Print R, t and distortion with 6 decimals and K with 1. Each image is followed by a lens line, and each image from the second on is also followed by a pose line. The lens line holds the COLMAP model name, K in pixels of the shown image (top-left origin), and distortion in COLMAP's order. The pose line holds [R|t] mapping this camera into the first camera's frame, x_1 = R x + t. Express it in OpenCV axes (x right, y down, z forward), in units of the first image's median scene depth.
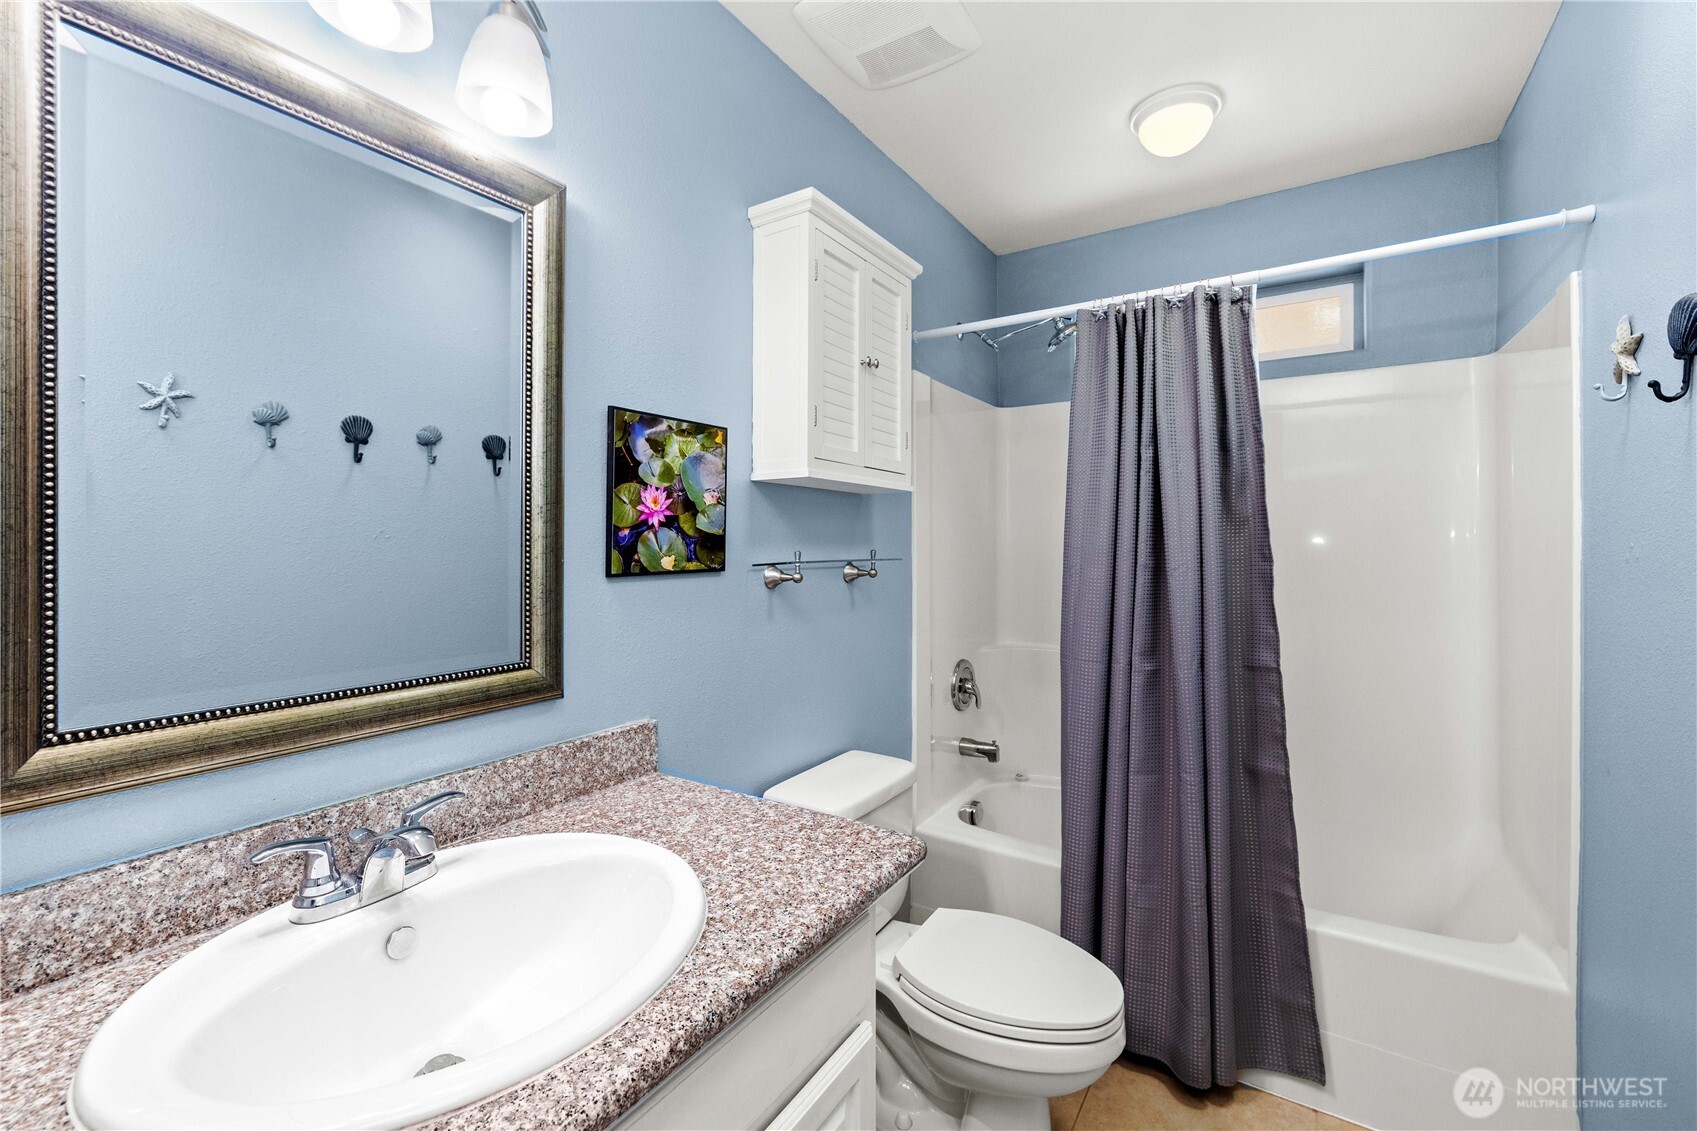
lens RADIAL K [[716.3, 0, 851.0], [0, 716.3, 559.6], [0, 0, 1]] dist [0.003738, -0.000403]
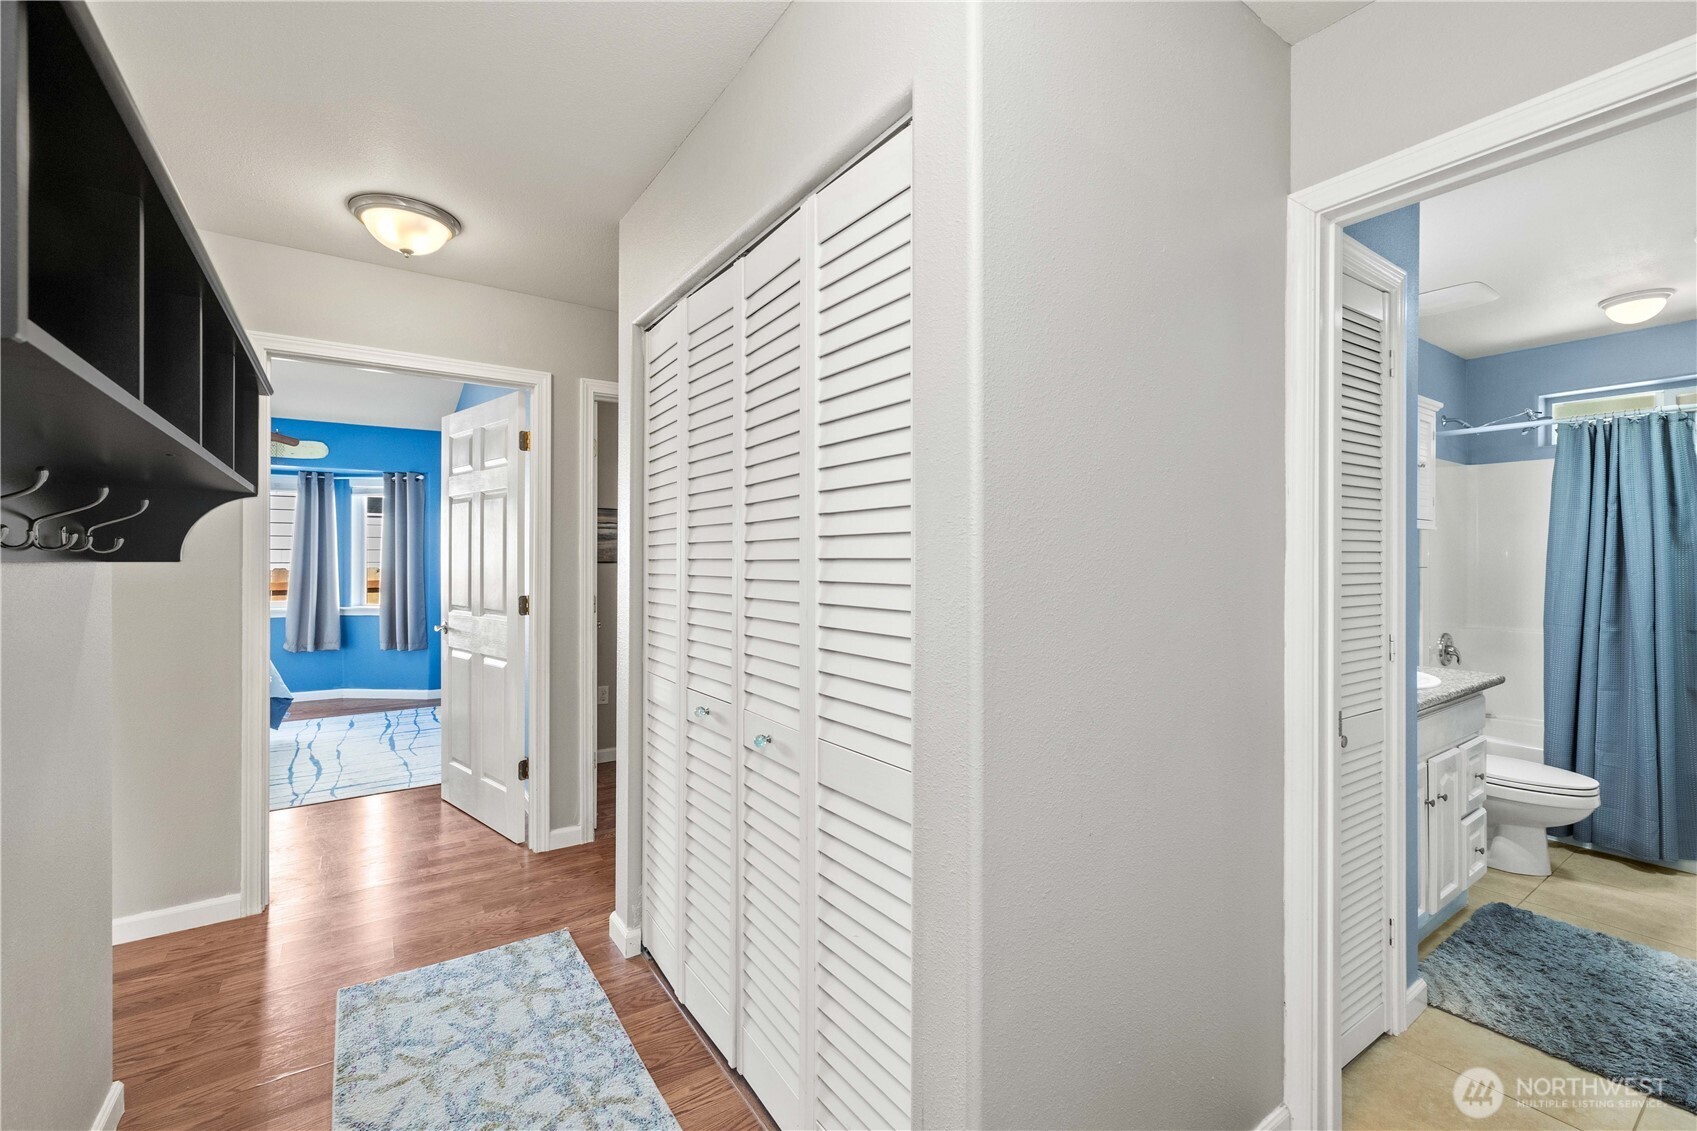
lens RADIAL K [[716.3, 0, 842.5], [0, 716.3, 558.0], [0, 0, 1]] dist [0.003738, -0.000403]
pose [[0.901916, 0.004175, -0.431892, -0.526099], [-0.003598, 0.999991, 0.002153, -0.022596], [0.431897, -0.000388, 0.901923, -1.401303]]
